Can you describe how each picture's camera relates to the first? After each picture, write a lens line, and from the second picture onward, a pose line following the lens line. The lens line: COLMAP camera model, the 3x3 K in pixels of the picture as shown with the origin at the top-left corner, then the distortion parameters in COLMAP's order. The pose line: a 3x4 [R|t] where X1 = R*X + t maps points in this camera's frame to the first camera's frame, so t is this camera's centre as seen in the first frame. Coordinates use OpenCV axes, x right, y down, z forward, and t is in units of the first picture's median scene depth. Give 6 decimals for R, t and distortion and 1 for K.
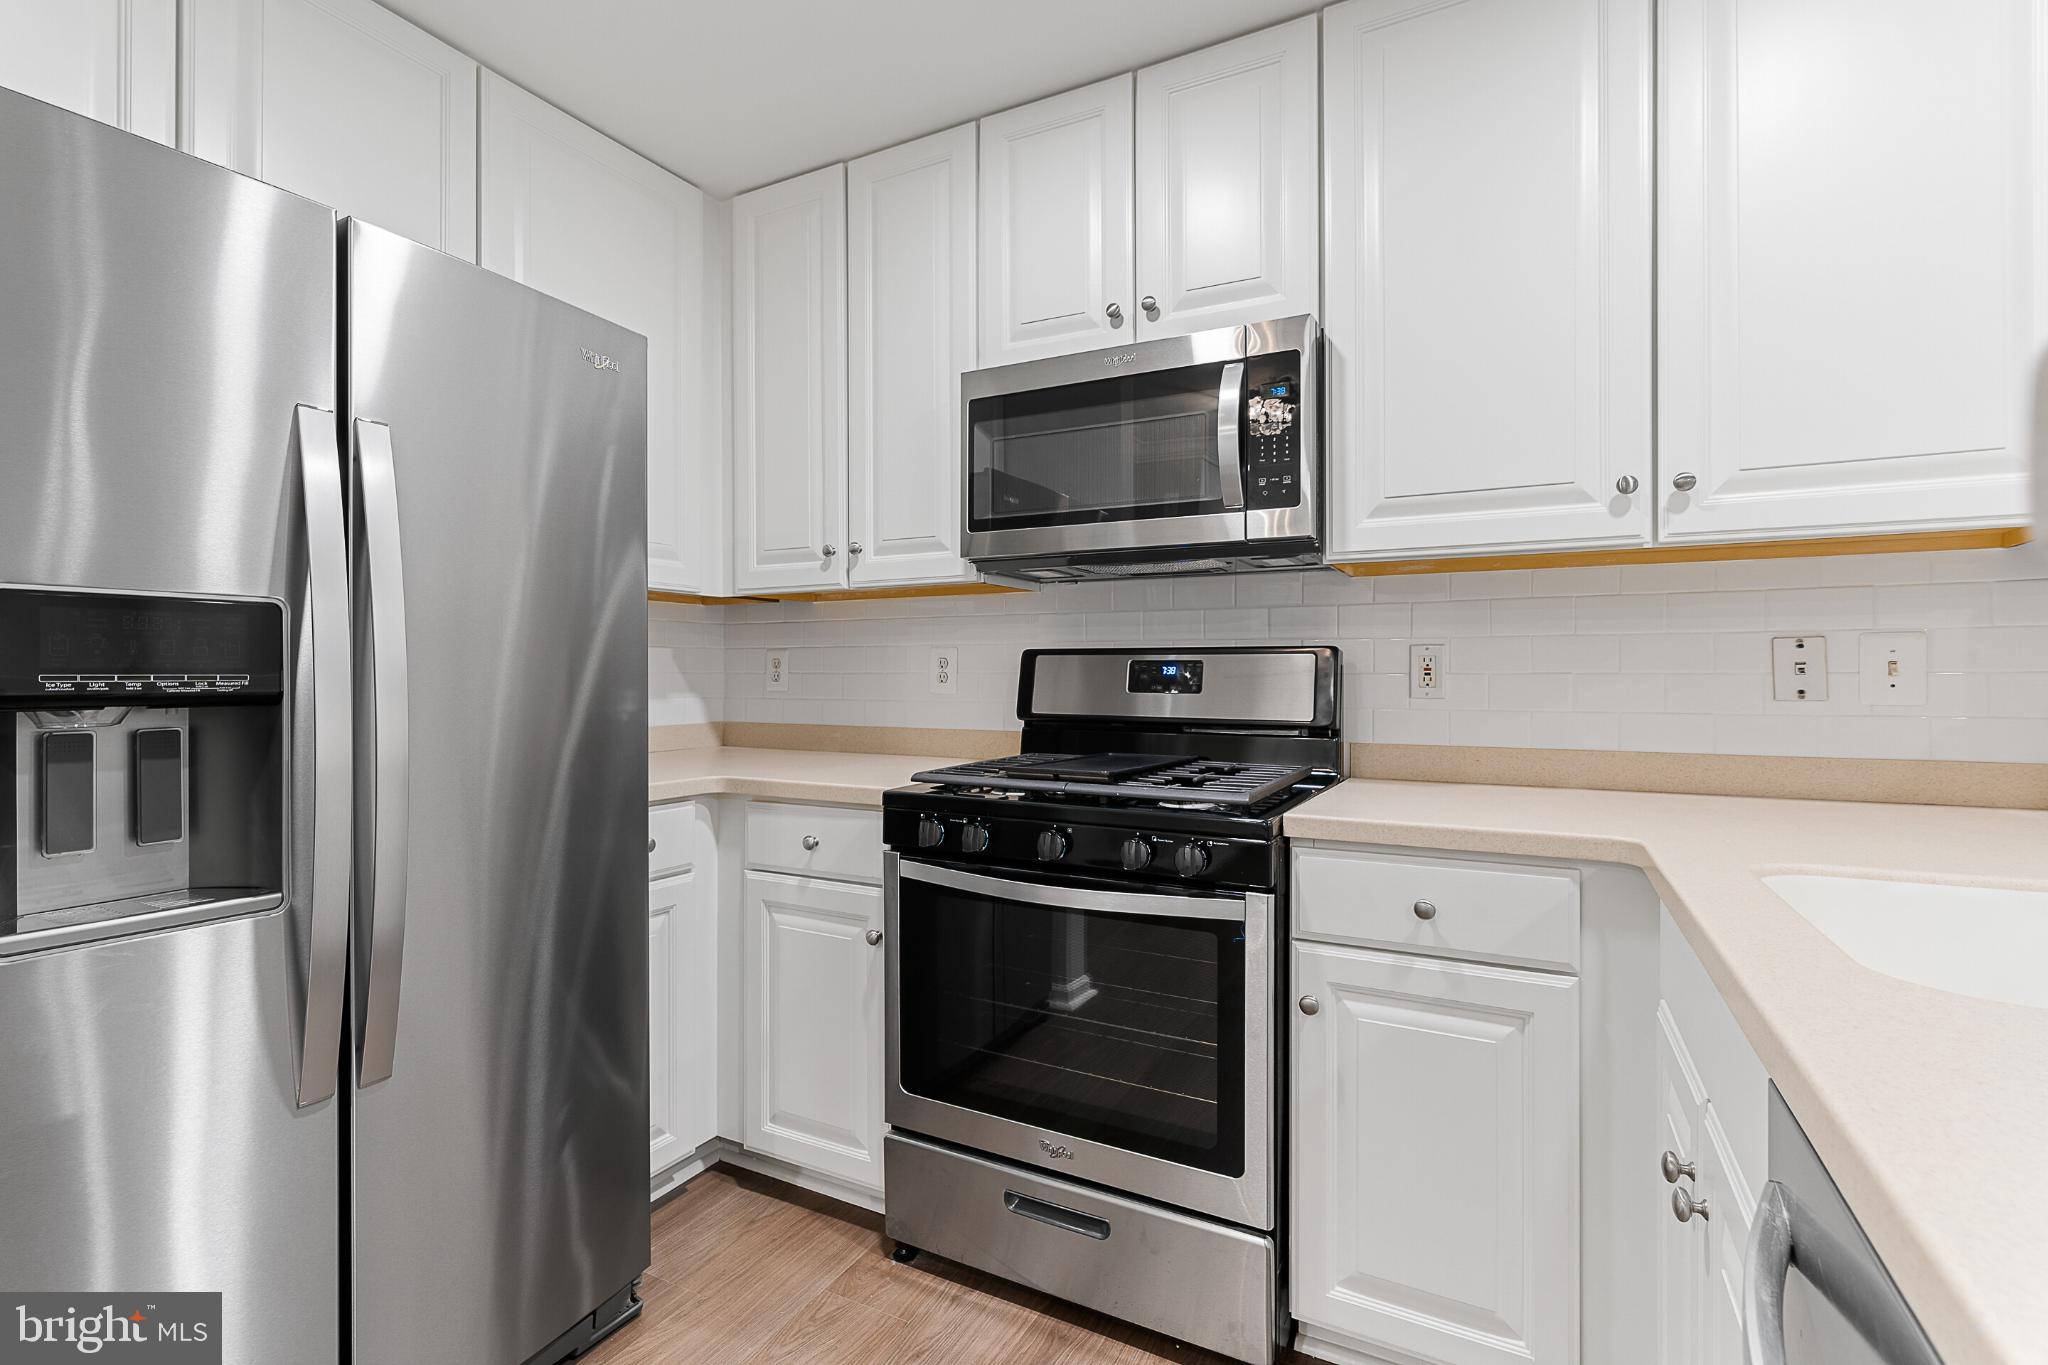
lens RADIAL K [[949.6, 0, 1021.9], [0, 949.6, 673.6], [0, 0, 1]] dist [-0.005552, -0.000131]
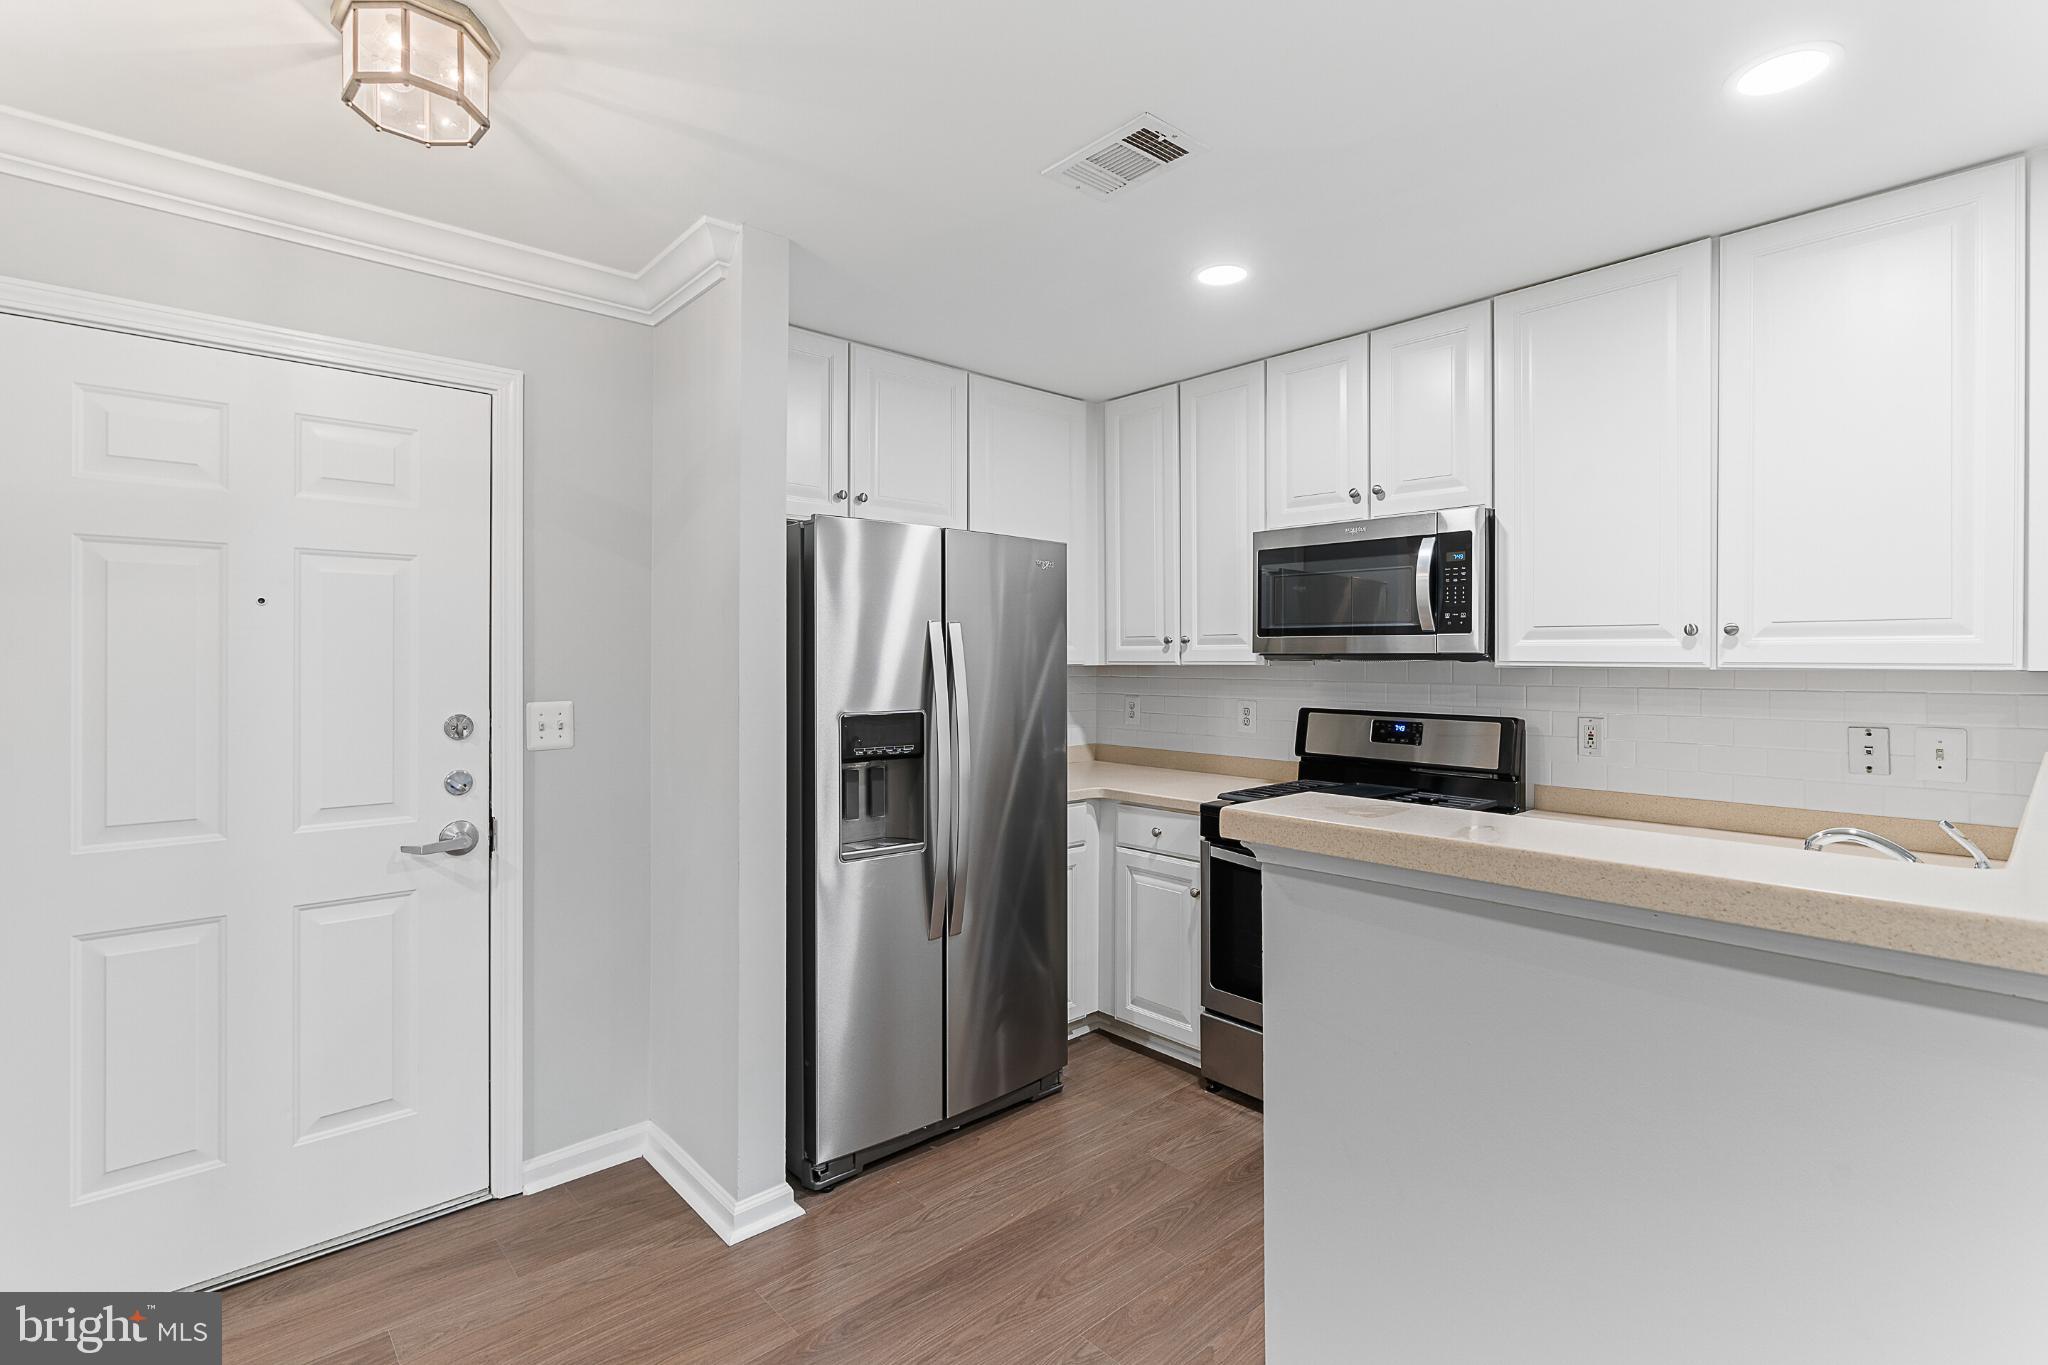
lens RADIAL K [[955.0, 0, 1034.9], [0, 955.0, 660.6], [0, 0, 1]] dist [-0.001358, 0.000265]
pose [[0.942968, 0.001945, -0.332879, 0.125858], [-0.001308, 0.999997, 0.002139, -0.119708], [0.332882, -0.001582, 0.942967, -0.615018]]
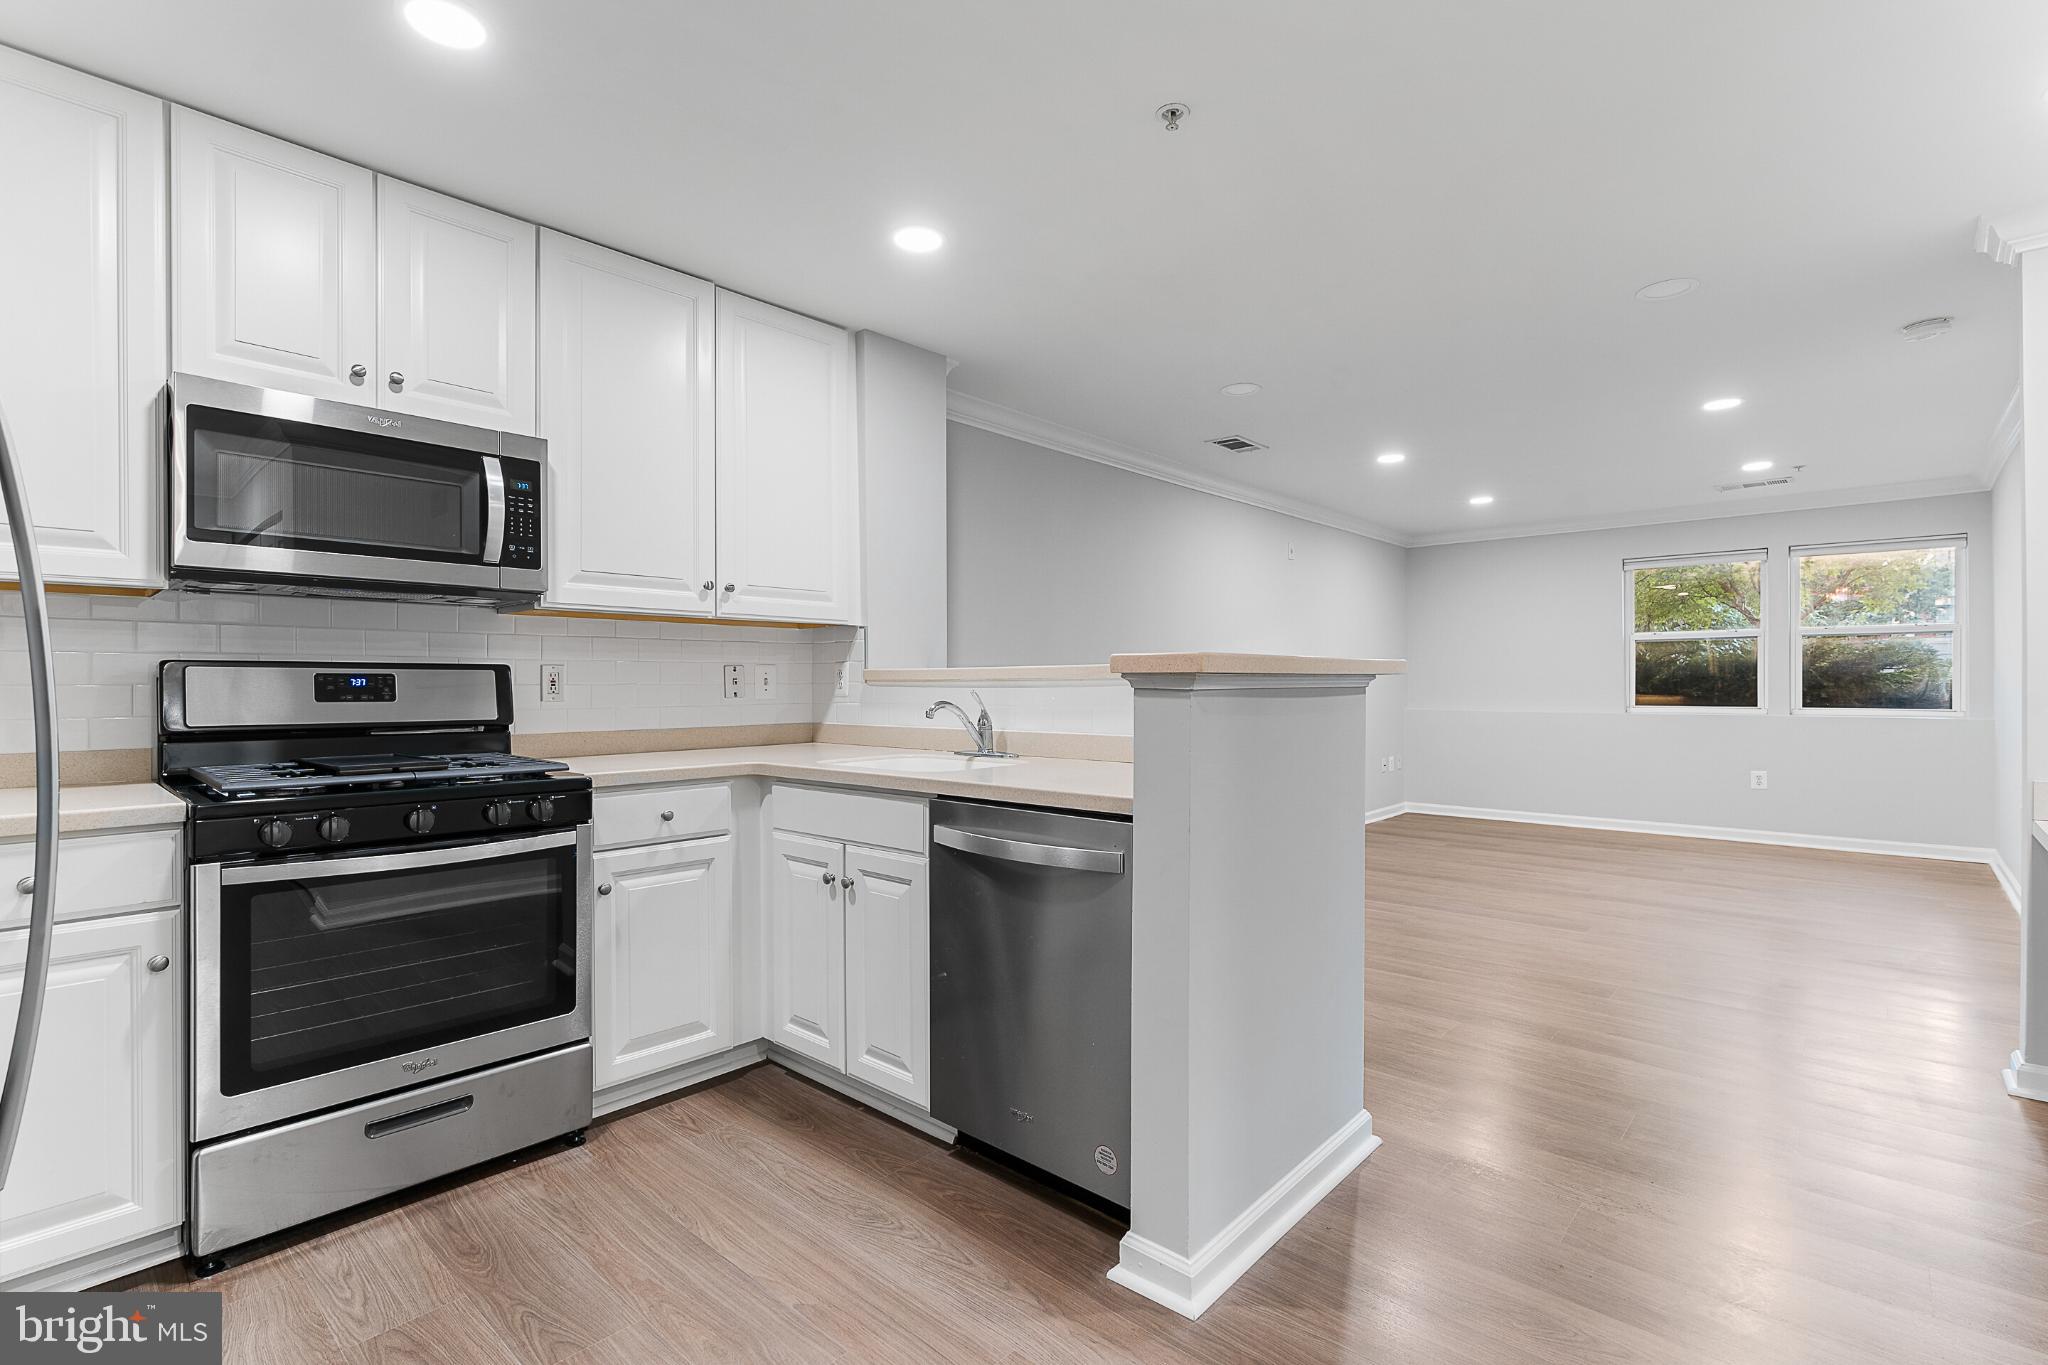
lens RADIAL K [[933.8, 0, 1024.0], [0, 933.8, 682.5], [0, 0, 1]] dist [-0.004852, 0.000168]
pose [[0.248314, 0.000810, 0.968679, -0.811447], [0.003083, 0.999994, -0.001627, 0.001508], [-0.968675, 0.003391, 0.248310, -0.067595]]
